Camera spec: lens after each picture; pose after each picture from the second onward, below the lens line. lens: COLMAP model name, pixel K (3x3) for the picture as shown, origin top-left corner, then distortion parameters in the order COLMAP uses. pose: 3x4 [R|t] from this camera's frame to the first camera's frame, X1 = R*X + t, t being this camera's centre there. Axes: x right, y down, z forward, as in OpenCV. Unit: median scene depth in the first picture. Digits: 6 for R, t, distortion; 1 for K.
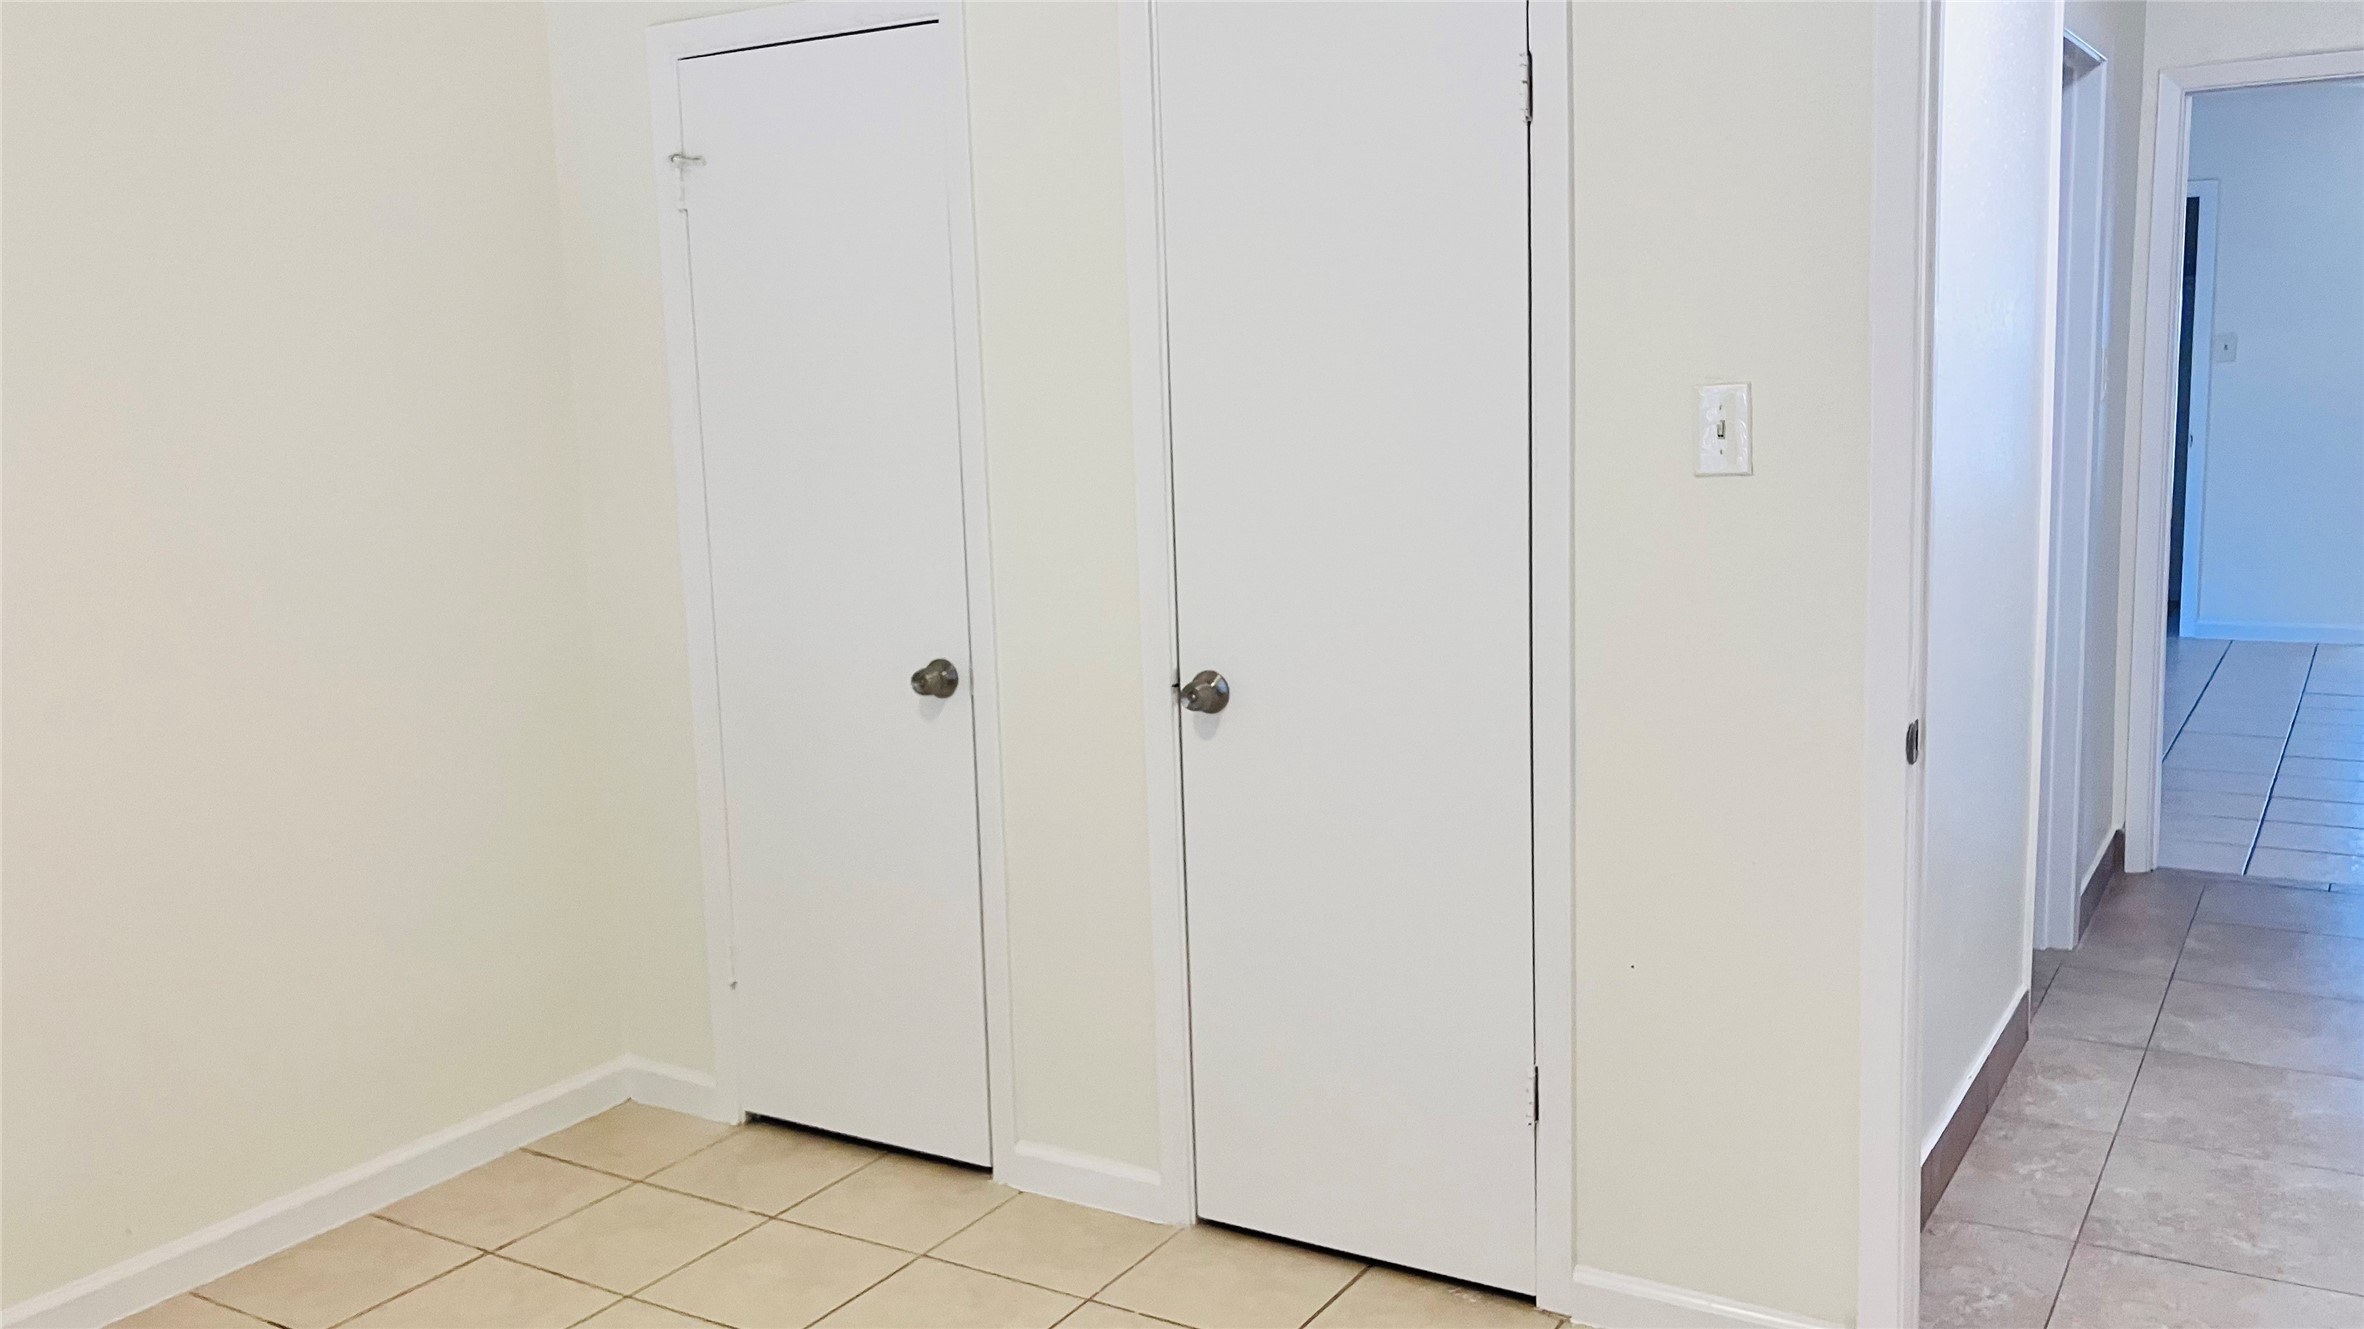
lens RADIAL K [[1959.7, 0, 1173.2], [0, 1959.7, 669.3], [0, 0, 1]] dist [0.003148, 0.005862]
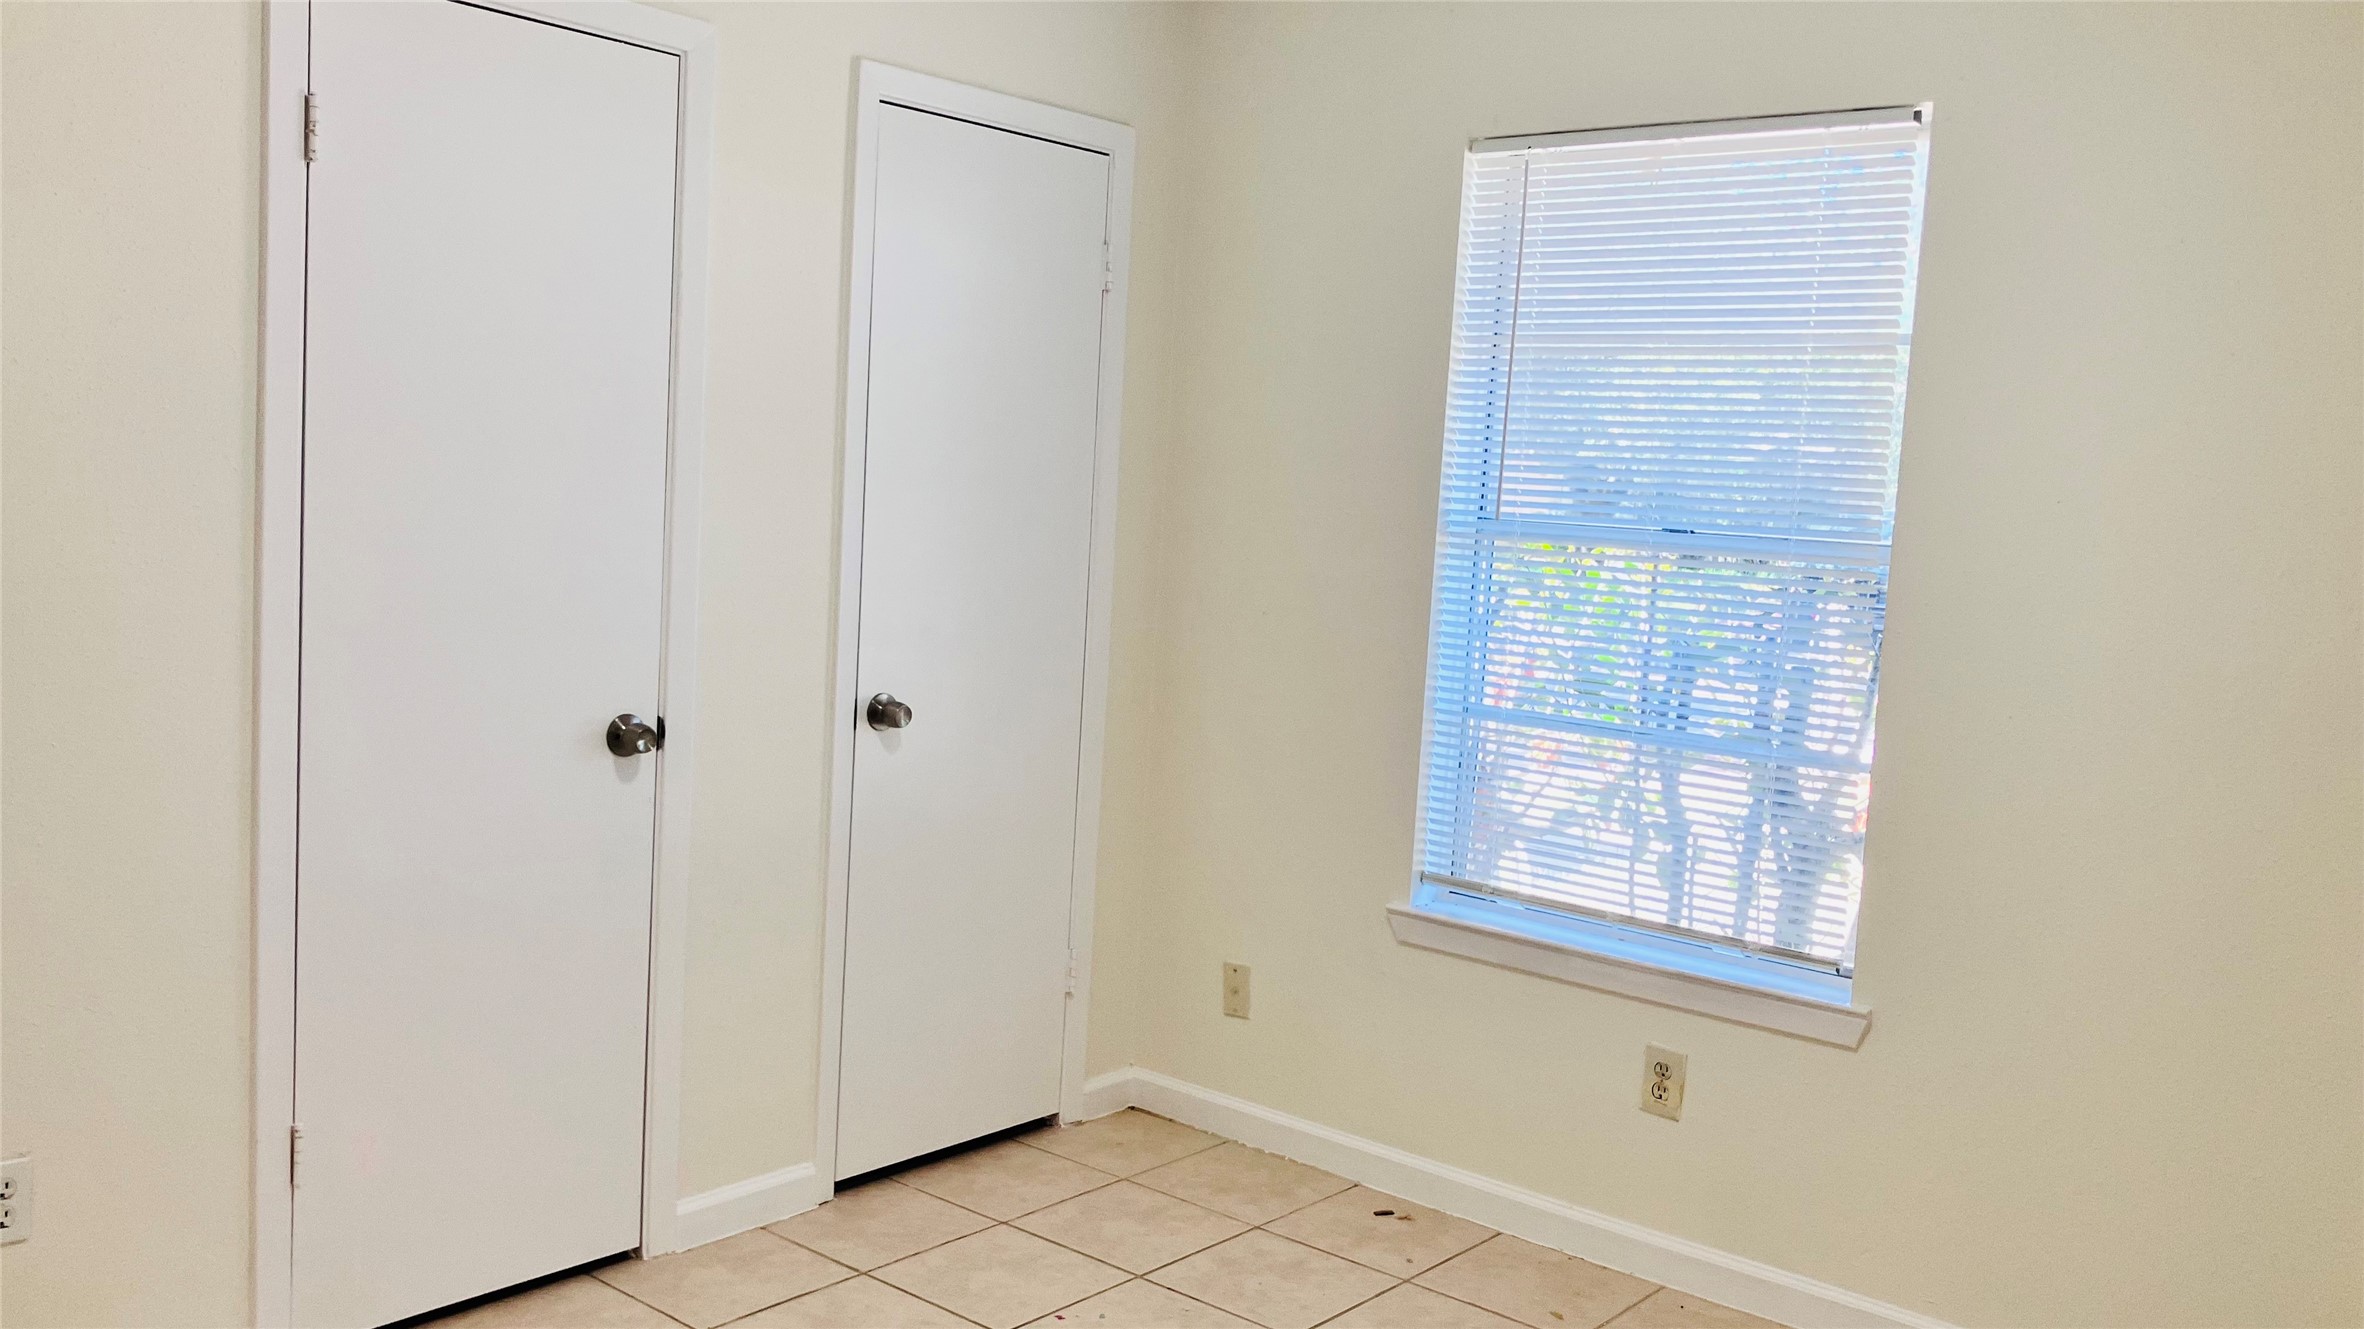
lens RADIAL K [[1959.7, 0, 1173.2], [0, 1959.7, 669.3], [0, 0, 1]] dist [0.003148, 0.005862]
pose [[0.143986, -0.057484, 0.987909, -1.039222], [0.082093, 0.995564, 0.045964, -0.049185], [-0.986169, 0.074483, 0.148066, 0.623475]]
